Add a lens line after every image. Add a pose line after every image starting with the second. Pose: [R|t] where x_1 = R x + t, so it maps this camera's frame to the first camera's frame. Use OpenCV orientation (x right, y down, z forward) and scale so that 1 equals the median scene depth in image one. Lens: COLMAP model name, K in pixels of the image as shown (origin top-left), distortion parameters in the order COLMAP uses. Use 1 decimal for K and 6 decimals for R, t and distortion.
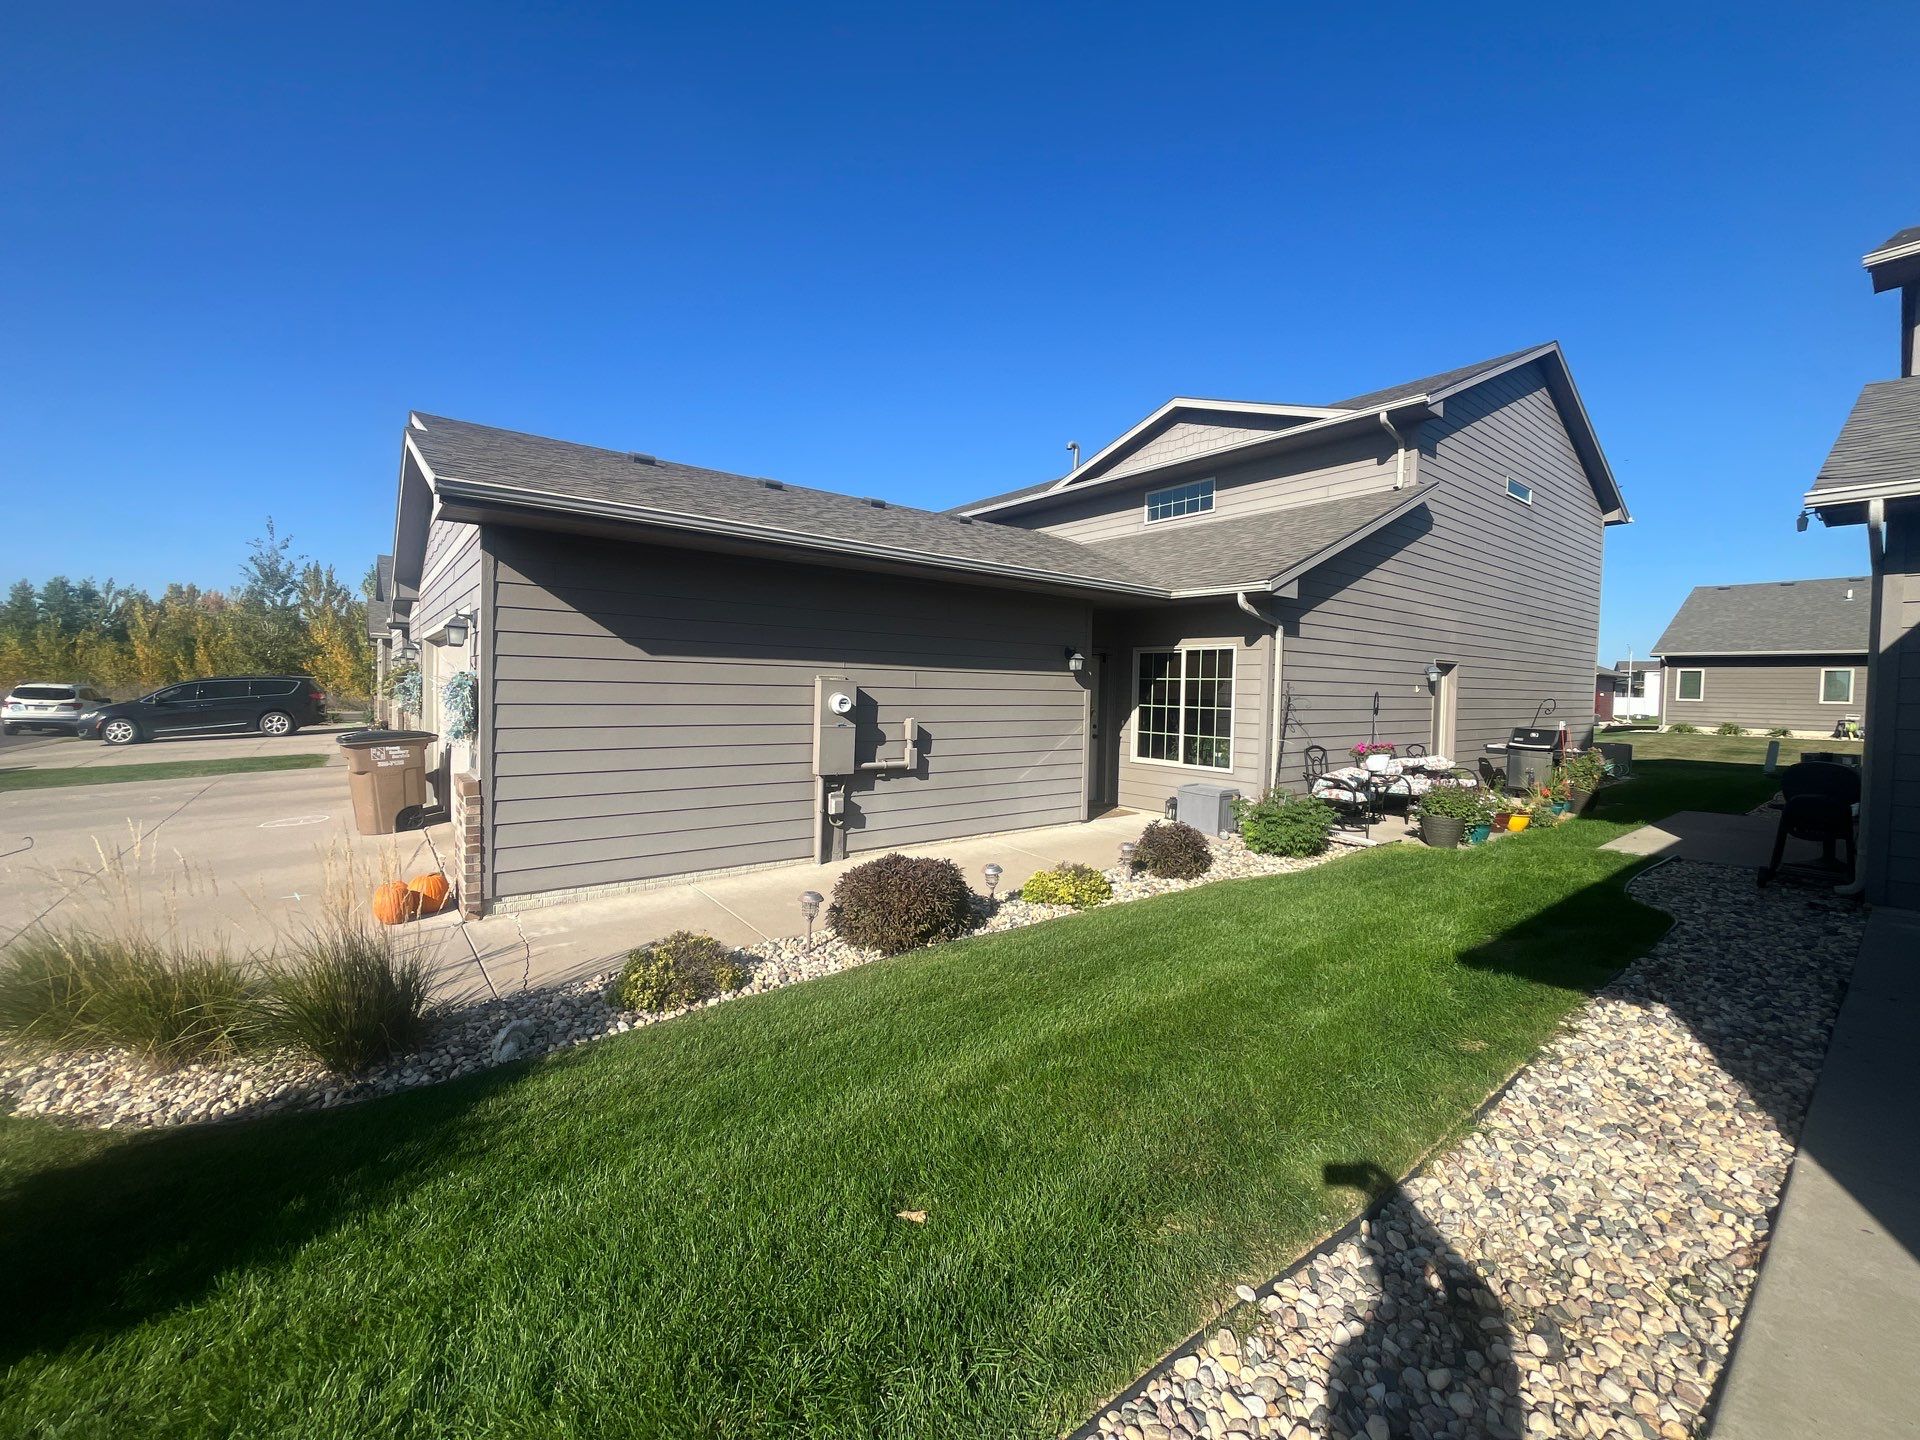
lens RADIAL K [[788.4, 0, 960.2], [0, 788.4, 715.9], [0, 0, 1]] dist [0.000255, -0.000228]
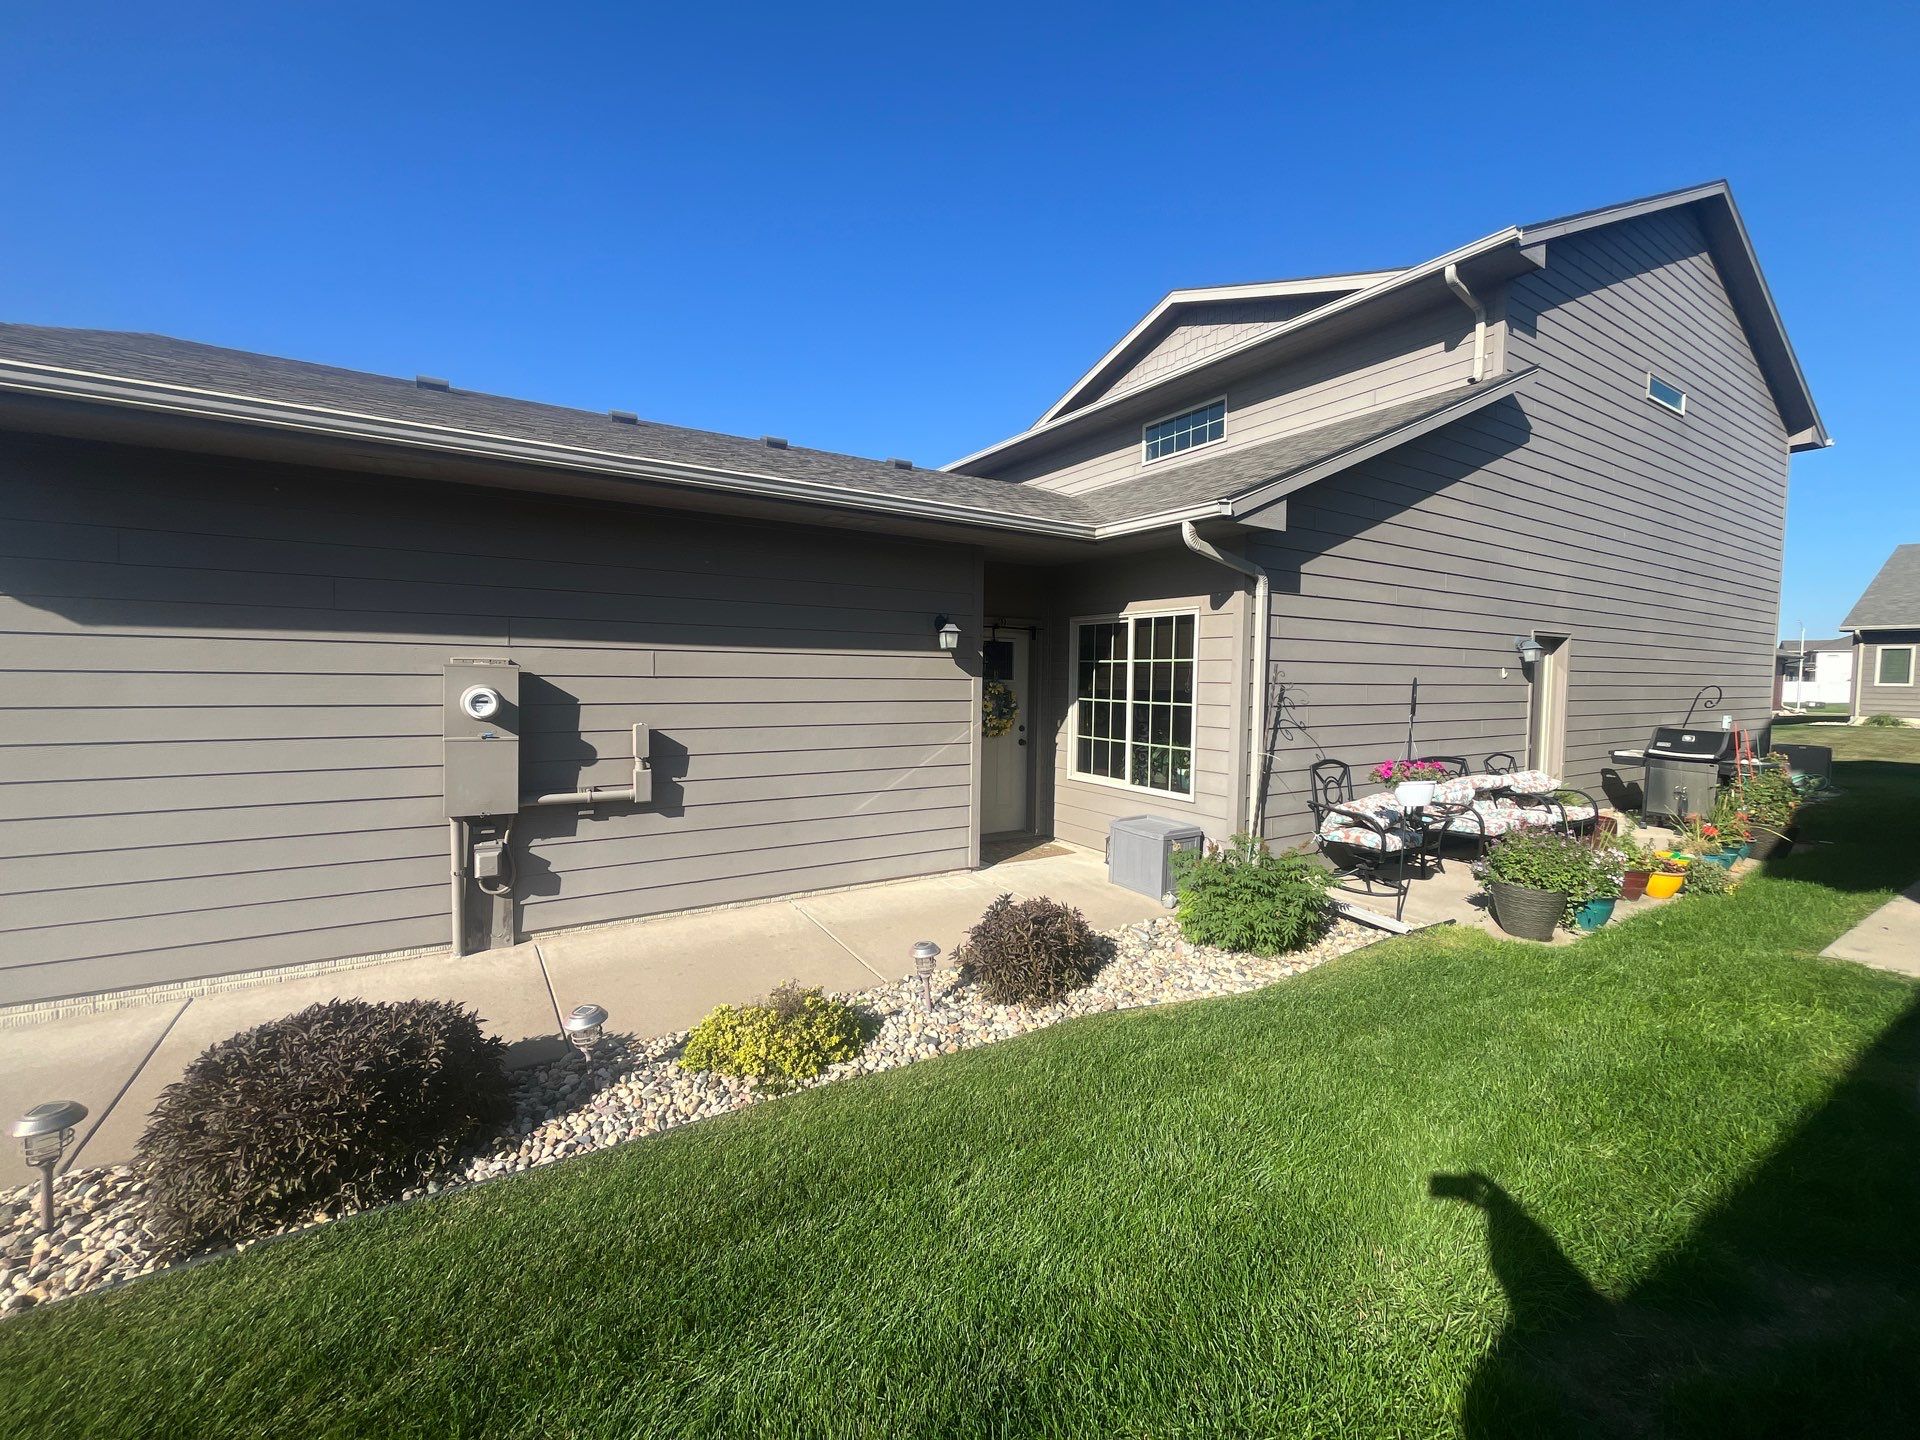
lens RADIAL K [[788.4, 0, 957.3], [0, 788.4, 713.7], [0, 0, 1]] dist [0.000255, -0.000228]
pose [[0.993866, -0.001132, -0.110582, 0.204434], [0.002513, 0.999921, 0.012356, -0.009434], [0.110559, -0.012558, 0.993790, 0.295402]]
